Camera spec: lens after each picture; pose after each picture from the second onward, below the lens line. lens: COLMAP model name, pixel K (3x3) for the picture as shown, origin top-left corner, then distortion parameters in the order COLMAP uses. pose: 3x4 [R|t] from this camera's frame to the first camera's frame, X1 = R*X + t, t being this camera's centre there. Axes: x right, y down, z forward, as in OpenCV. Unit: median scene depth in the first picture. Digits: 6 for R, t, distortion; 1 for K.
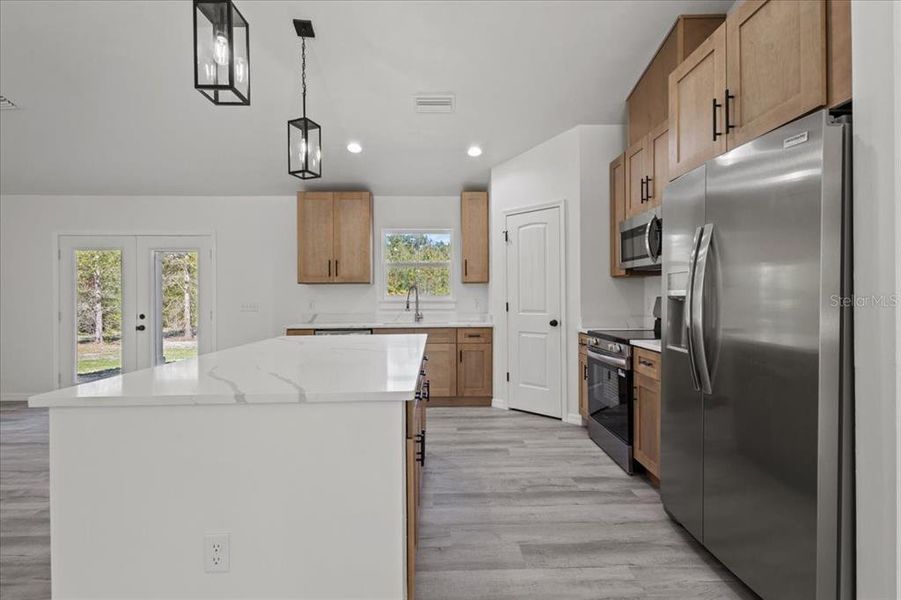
lens RADIAL K [[412.2, 0, 451.4], [0, 412.2, 300.7], [0, 0, 1]] dist [0.008465, -0.001211]
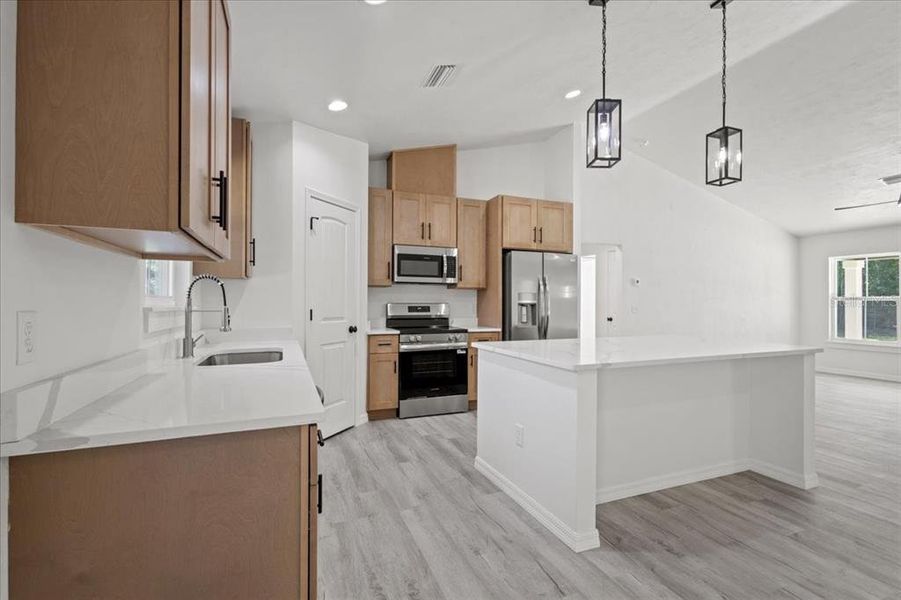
lens RADIAL K [[412.2, 0, 448.2], [0, 412.2, 302.9], [0, 0, 1]] dist [0.008465, -0.001211]
pose [[-0.349921, 0.006737, 0.936755, -0.670490], [0.006619, 0.999967, -0.004719, -0.002059], [-0.936756, 0.004549, -0.349954, 1.025293]]
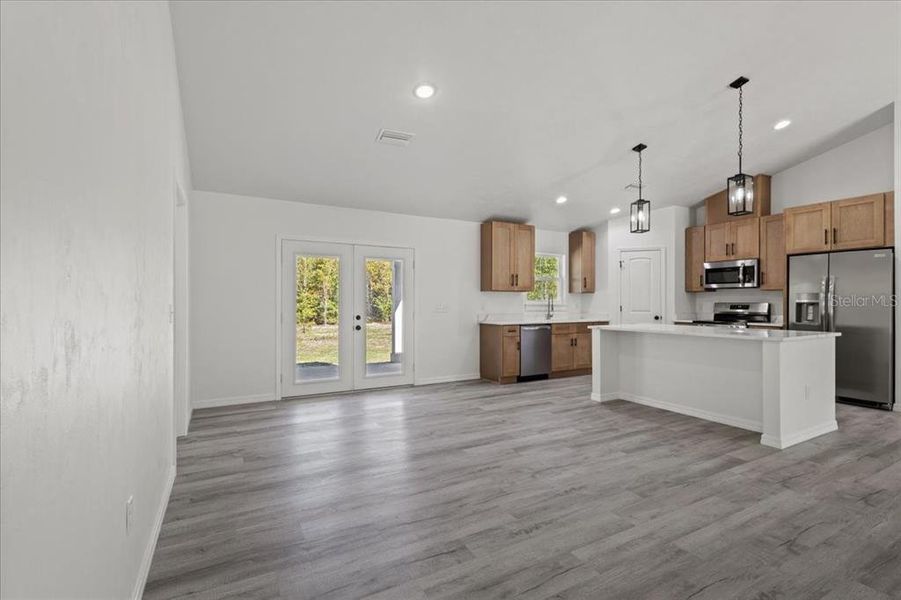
lens RADIAL K [[412.2, 0, 450.0], [0, 412.2, 302.5], [0, 0, 1]] dist [0.008465, -0.001211]
pose [[0.886308, 0.006928, 0.463044, -1.184191], [-0.002356, 0.999943, -0.010450, 0.010107], [-0.463090, 0.008171, 0.886274, -0.109793]]
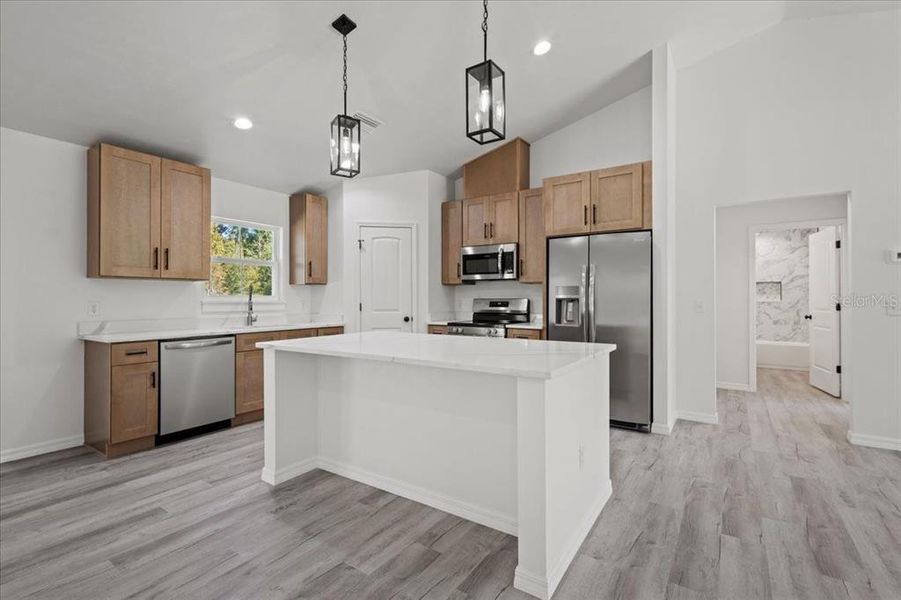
lens RADIAL K [[412.2, 0, 448.7], [0, 412.2, 298.0], [0, 0, 1]] dist [0.008465, -0.001211]
pose [[0.584901, 0.006183, 0.811081, -0.636664], [0.004113, 0.999935, -0.010588, 0.003260], [-0.811095, 0.009529, 0.584838, 0.141935]]
